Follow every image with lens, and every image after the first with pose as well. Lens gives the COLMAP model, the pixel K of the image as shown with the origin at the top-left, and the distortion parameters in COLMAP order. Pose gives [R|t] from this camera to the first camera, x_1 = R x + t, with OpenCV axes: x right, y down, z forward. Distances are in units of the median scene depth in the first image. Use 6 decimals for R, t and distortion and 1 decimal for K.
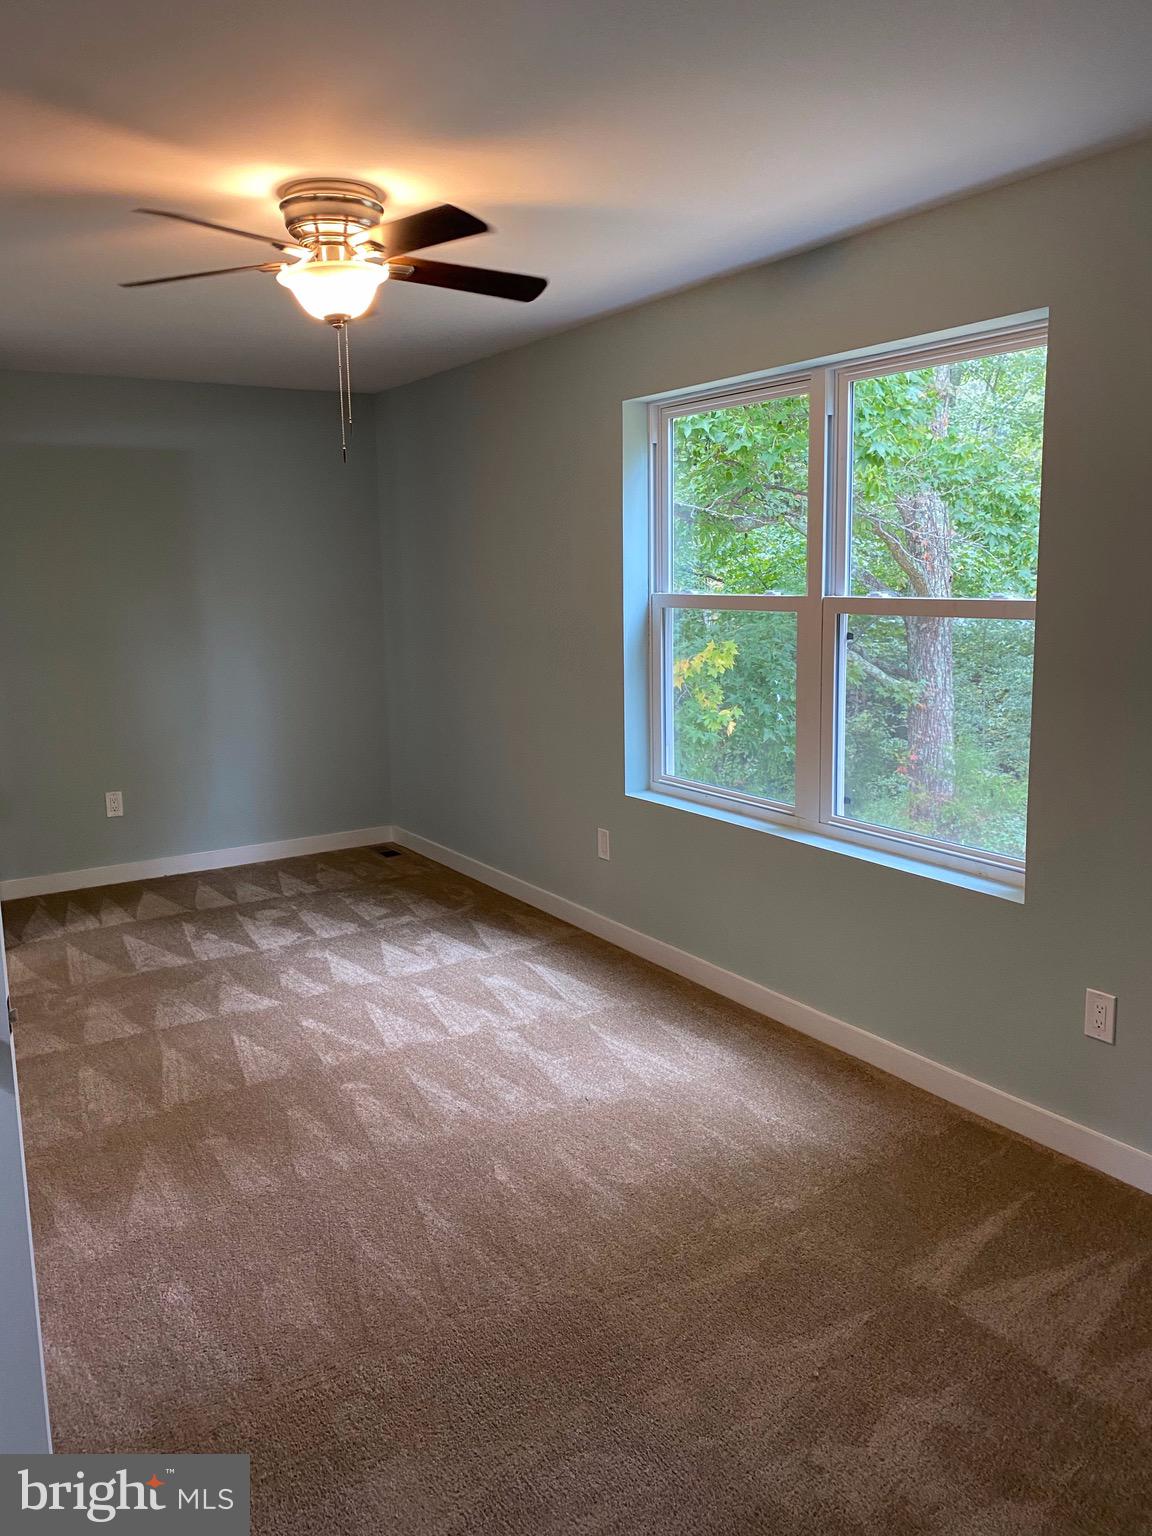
lens RADIAL K [[1179.2, 0, 574.3], [0, 1179.2, 744.9], [0, 0, 1]] dist [0.074878, -0.078818]
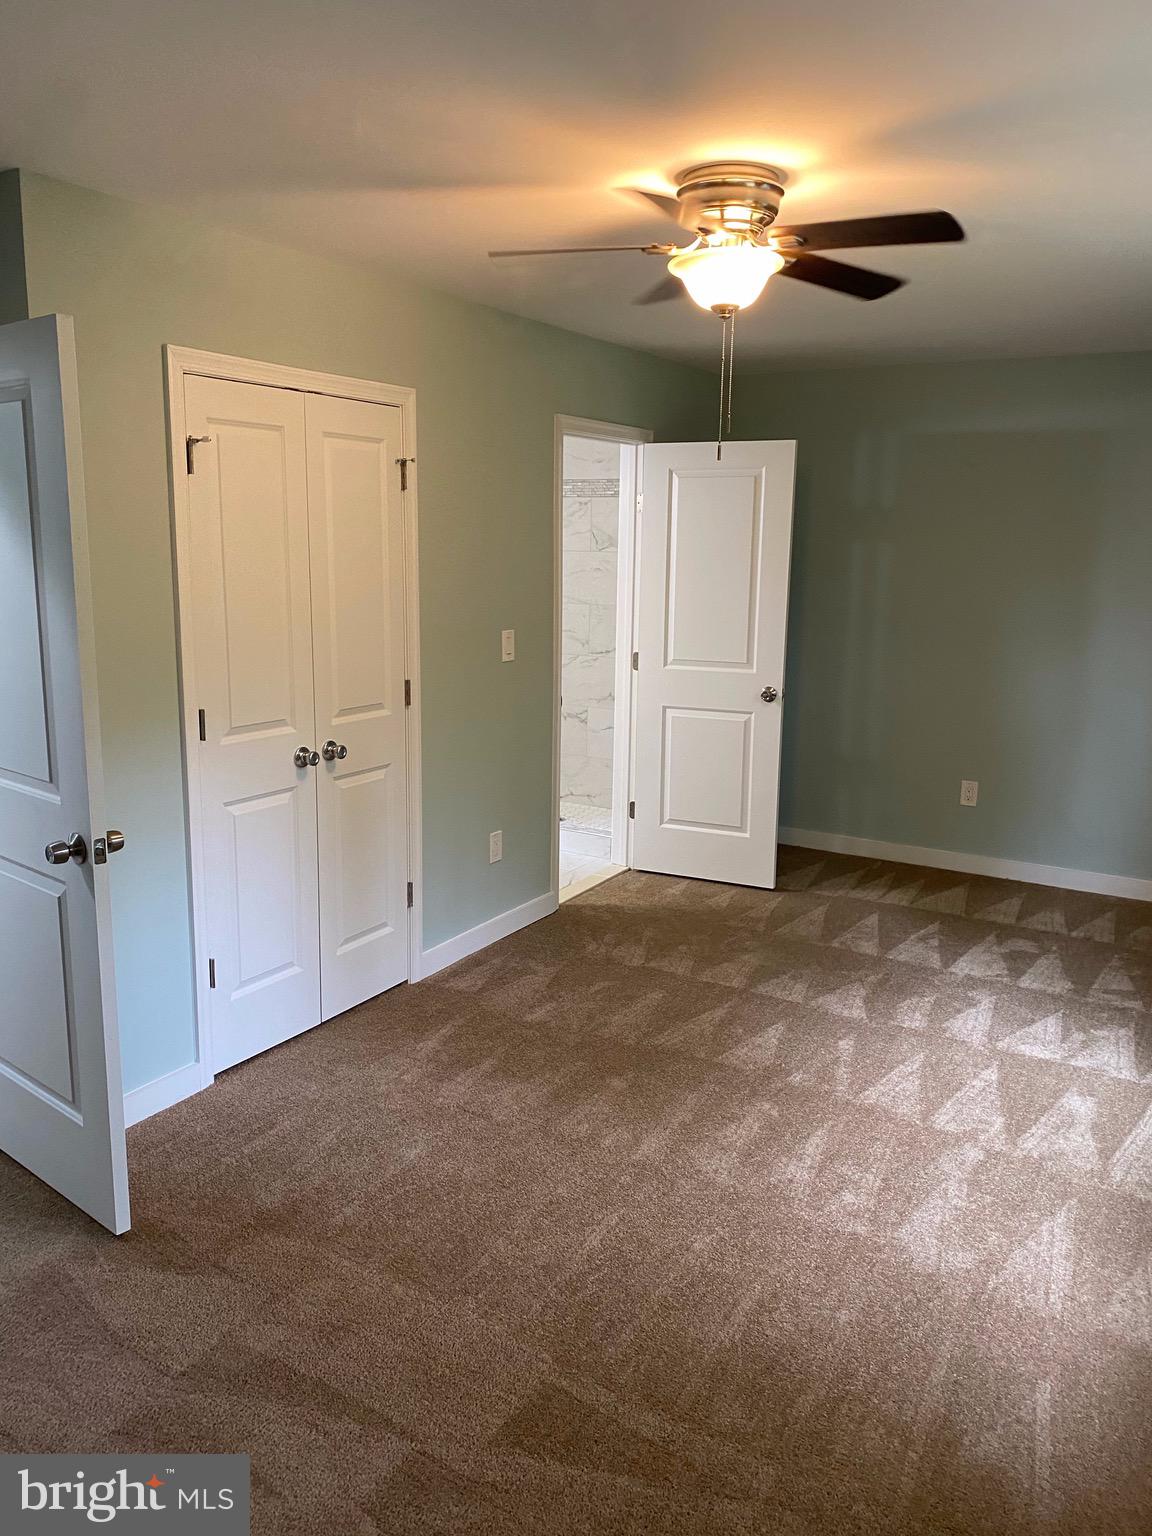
lens RADIAL K [[1179.2, 0, 574.3], [0, 1179.2, 744.9], [0, 0, 1]] dist [0.074878, -0.078818]
pose [[0.460677, 0.183302, -0.868434, 0.424794], [-0.165442, 0.979028, 0.118884, -0.071494], [0.872012, 0.088908, 0.481342, 0.306717]]
